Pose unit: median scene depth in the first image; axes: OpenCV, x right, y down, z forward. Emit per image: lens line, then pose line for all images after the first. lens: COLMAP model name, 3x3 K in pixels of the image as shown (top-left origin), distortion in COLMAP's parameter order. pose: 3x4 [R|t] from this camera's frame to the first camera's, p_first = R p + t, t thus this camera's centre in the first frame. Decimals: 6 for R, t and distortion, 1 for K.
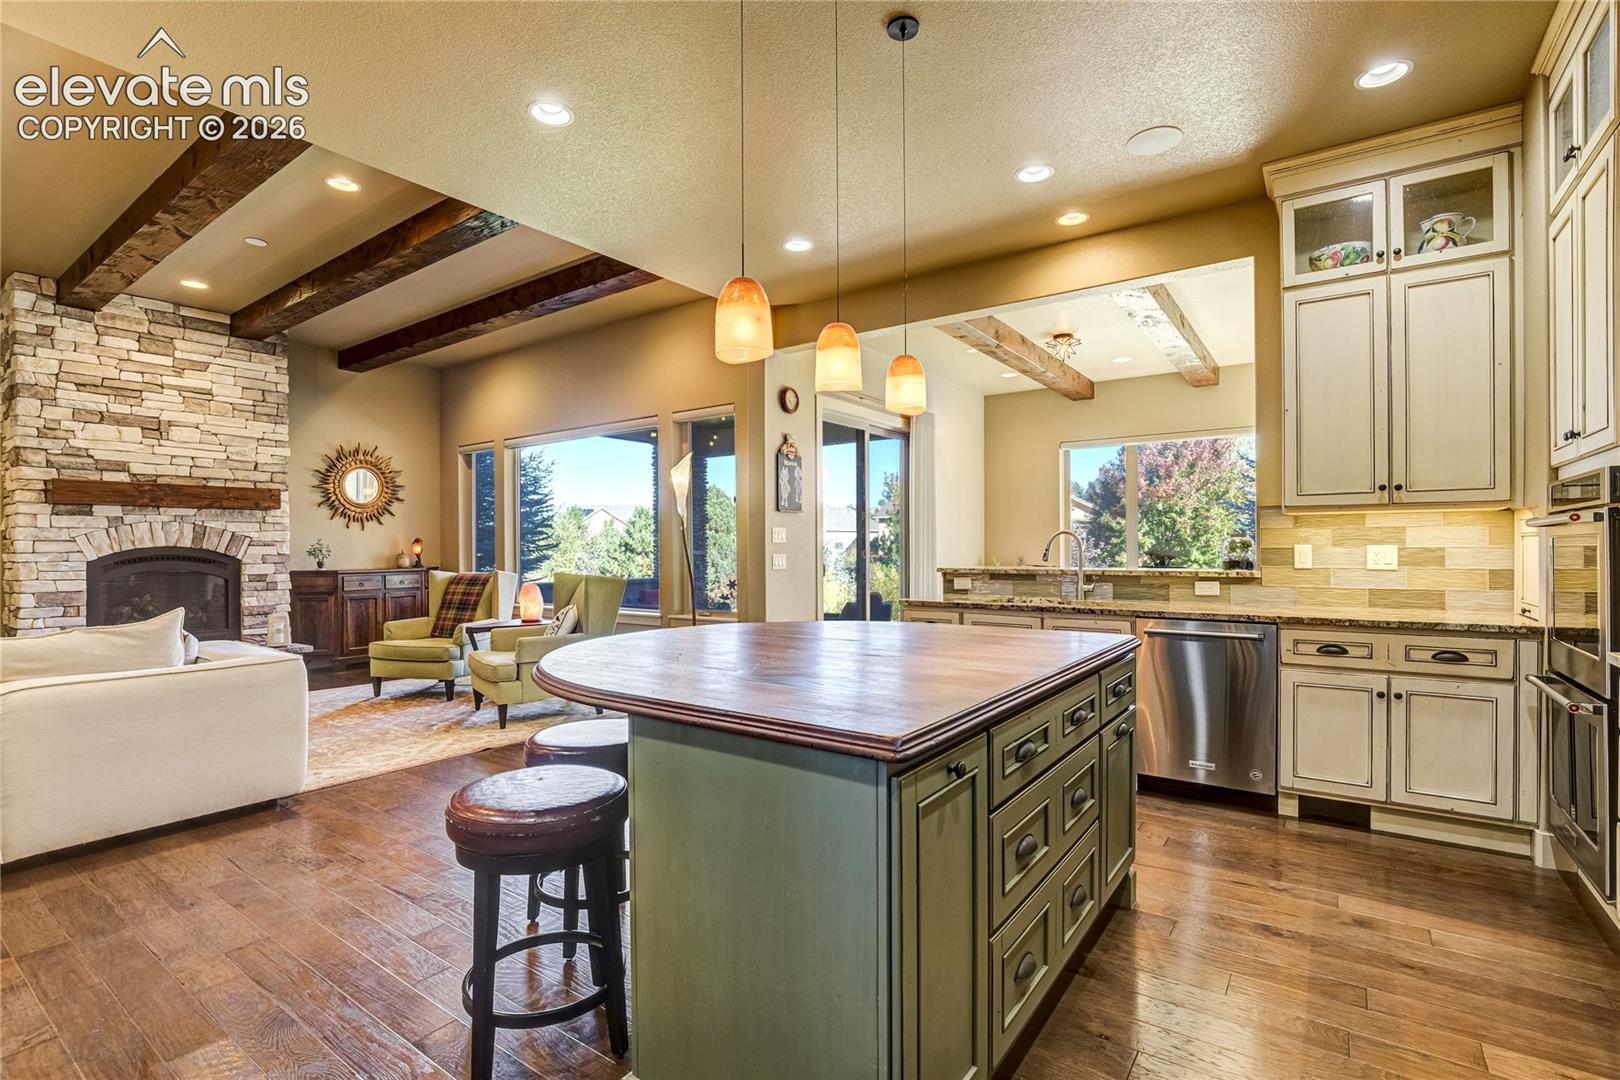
lens RADIAL K [[745.0, 0, 814.5], [0, 745.0, 542.0], [0, 0, 1]] dist [-0.019375, 0.001094]
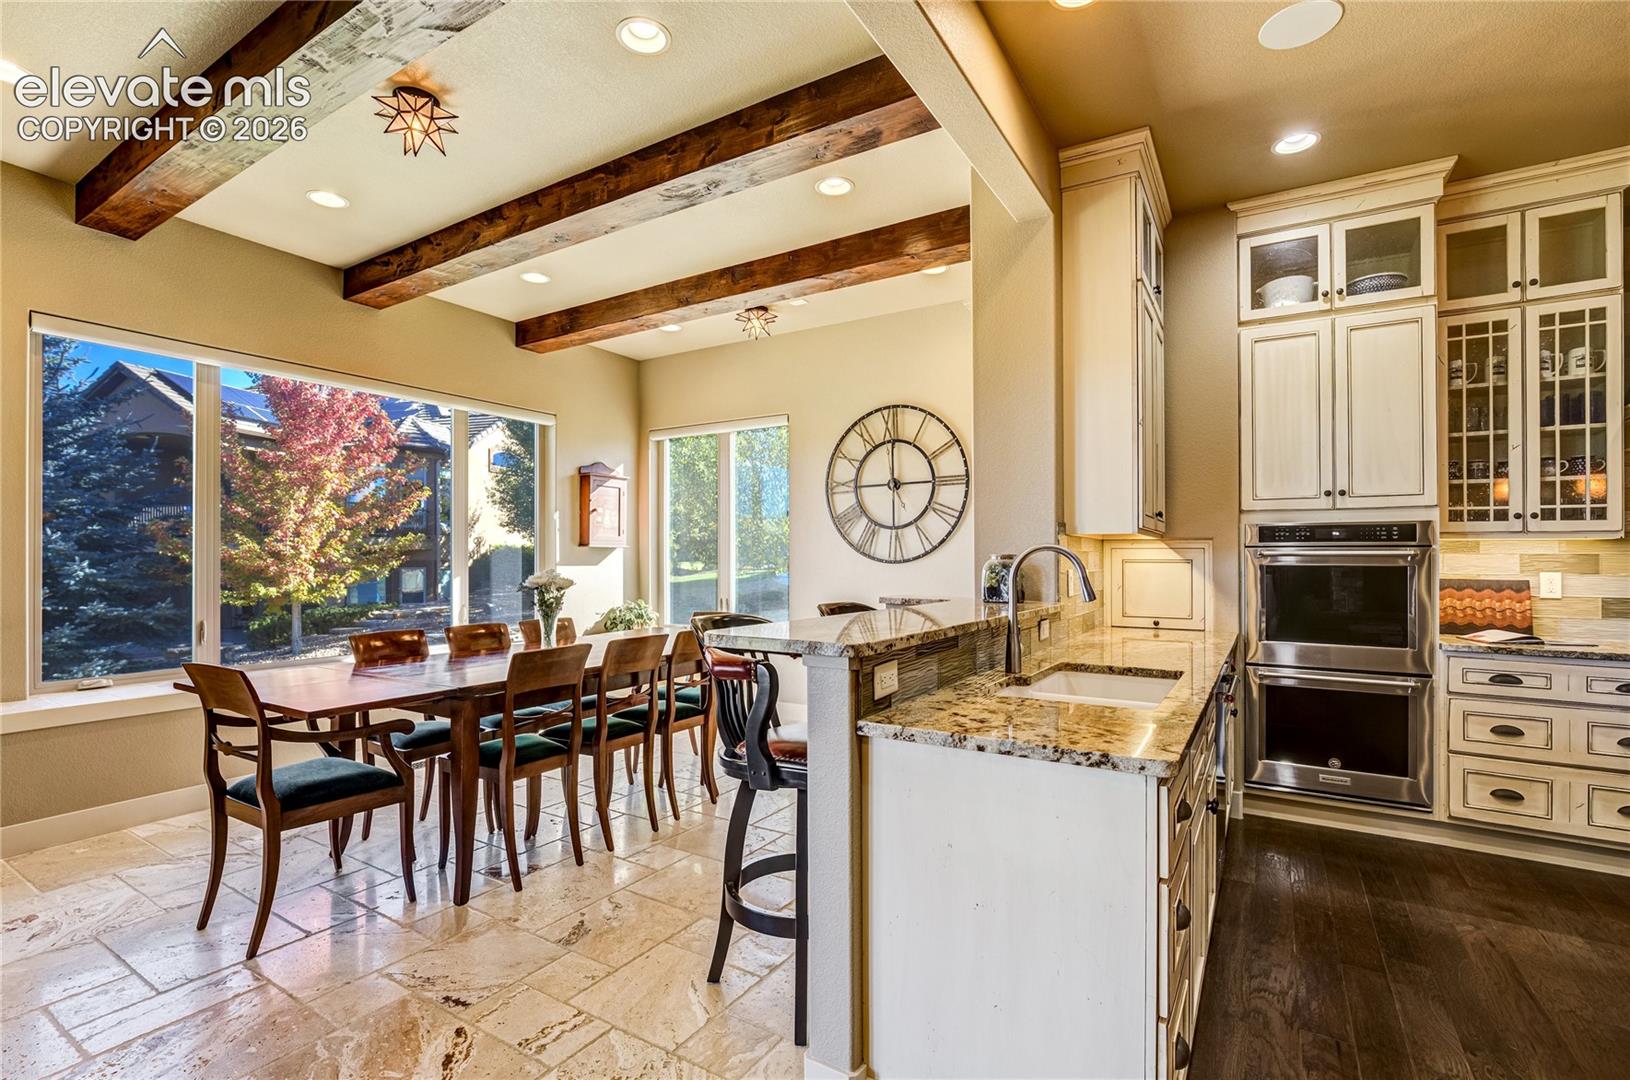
lens RADIAL K [[749.6, 0, 811.1], [0, 749.6, 541.5], [0, 0, 1]] dist [-0.019375, 0.001094]
pose [[-0.041762, 0.026068, 0.998787, -0.241432], [-0.008106, 0.999618, -0.026429, -0.005129], [-0.999095, -0.009200, -0.041534, 1.526644]]
